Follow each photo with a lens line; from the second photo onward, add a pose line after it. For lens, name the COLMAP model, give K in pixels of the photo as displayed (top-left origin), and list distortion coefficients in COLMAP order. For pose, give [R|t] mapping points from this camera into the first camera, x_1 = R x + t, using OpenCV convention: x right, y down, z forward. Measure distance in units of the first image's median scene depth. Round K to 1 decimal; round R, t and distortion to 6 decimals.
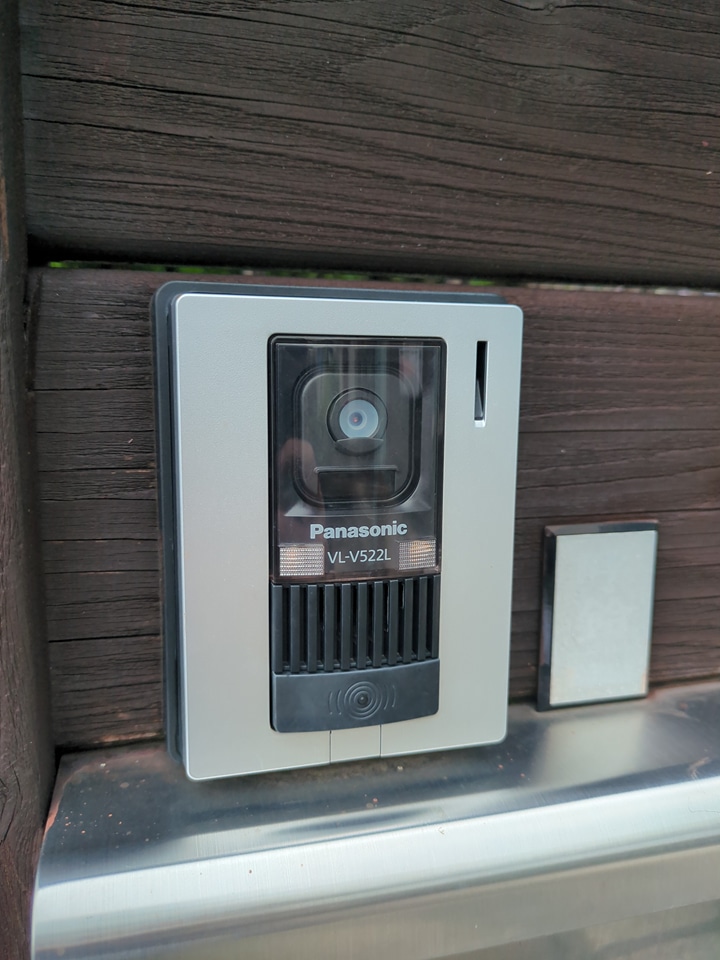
lens RADIAL K [[739.9, 0, 360.0], [0, 739.9, 480.0], [0, 0, 1]] dist [-0.014993, -0.002600]
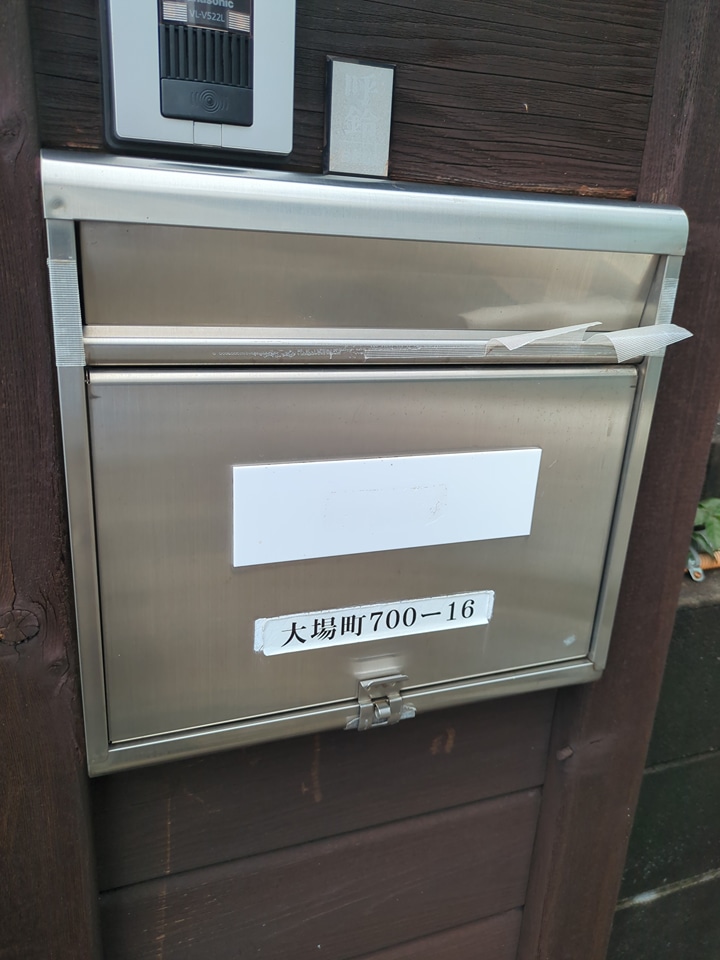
lens RADIAL K [[719.2, 0, 360.0], [0, 719.2, 480.0], [0, 0, 1]] dist [0.020889, -0.000436]
pose [[0.995092, 0.008295, 0.098602, 0.201571], [-0.025001, 0.985224, 0.169435, 0.888408], [-0.095740, -0.171069, 0.980596, -0.990114]]
